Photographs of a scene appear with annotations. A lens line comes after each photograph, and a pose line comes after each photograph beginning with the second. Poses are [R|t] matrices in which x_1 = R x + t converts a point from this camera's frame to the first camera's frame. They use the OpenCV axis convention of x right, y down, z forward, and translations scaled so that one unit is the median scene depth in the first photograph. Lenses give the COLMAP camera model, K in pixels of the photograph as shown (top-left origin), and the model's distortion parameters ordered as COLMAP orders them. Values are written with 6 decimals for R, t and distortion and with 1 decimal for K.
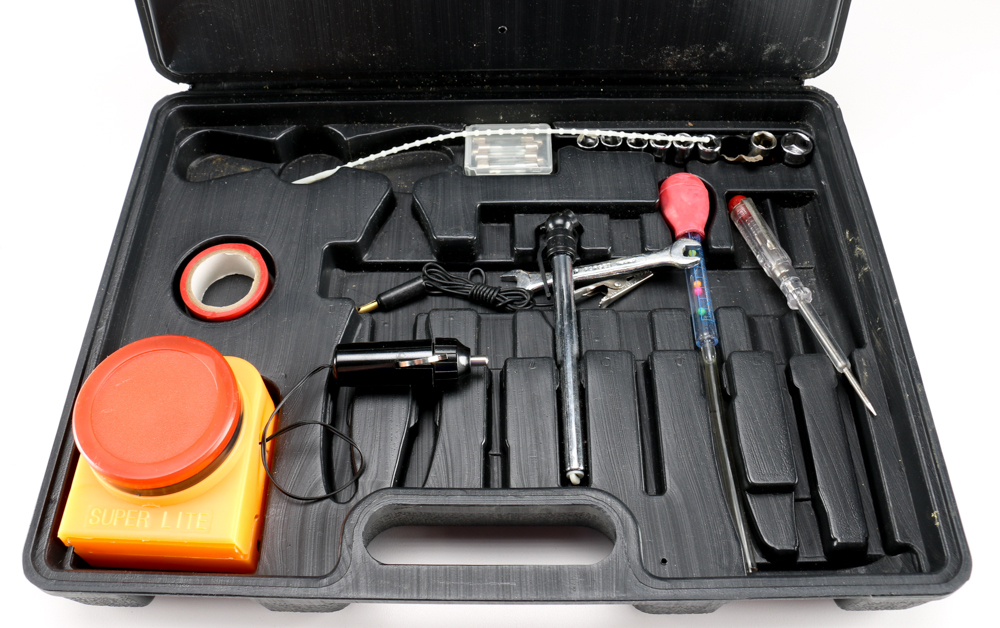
lens RADIAL K [[977.1, 0, 466.1], [0, 977.1, 258.3], [0, 0, 1]] dist [-0.136736, 0.000000]
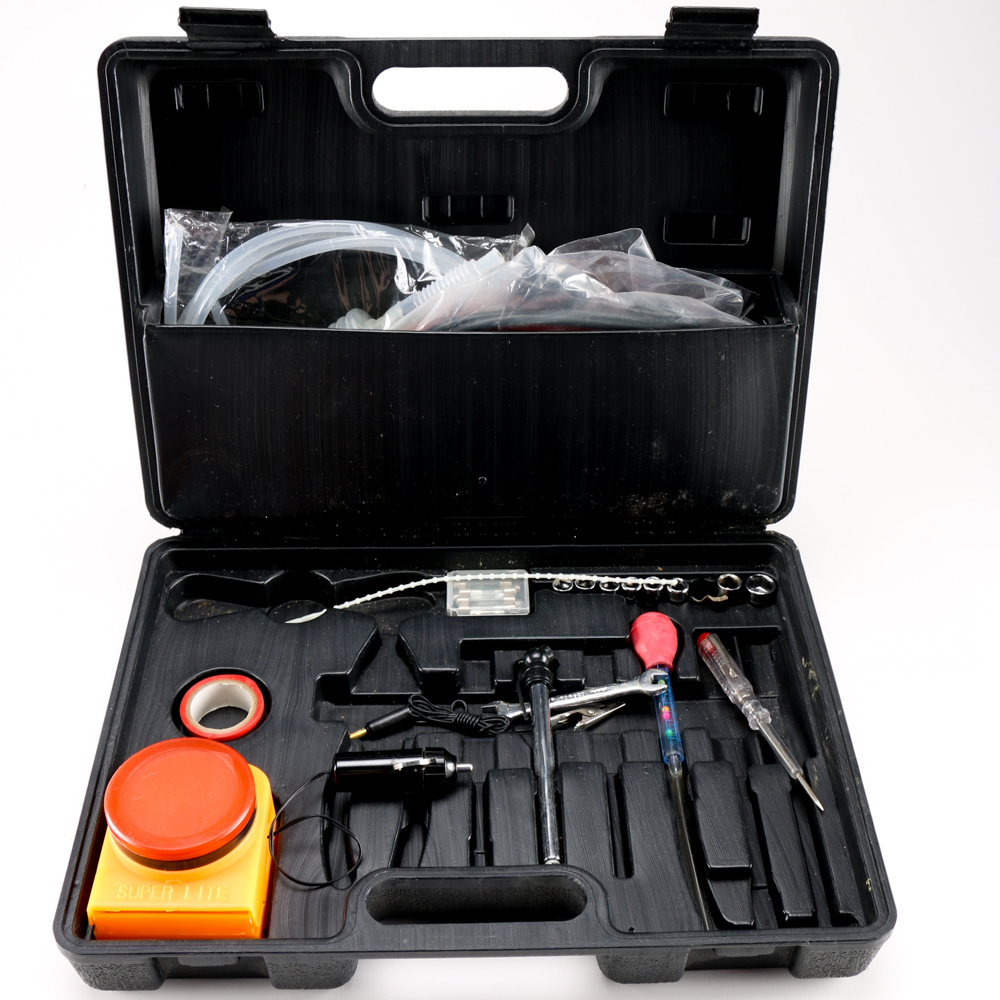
lens RADIAL K [[1458.6, 0, 502.5], [0, 1458.6, 496.8], [0, 0, 1]] dist [-0.116626, 0.000000]
pose [[0.998195, 0.004468, 0.059883, -0.037966], [0.010159, 0.970288, -0.241741, 0.179614], [-0.059184, 0.241913, 0.968491, -0.587885]]
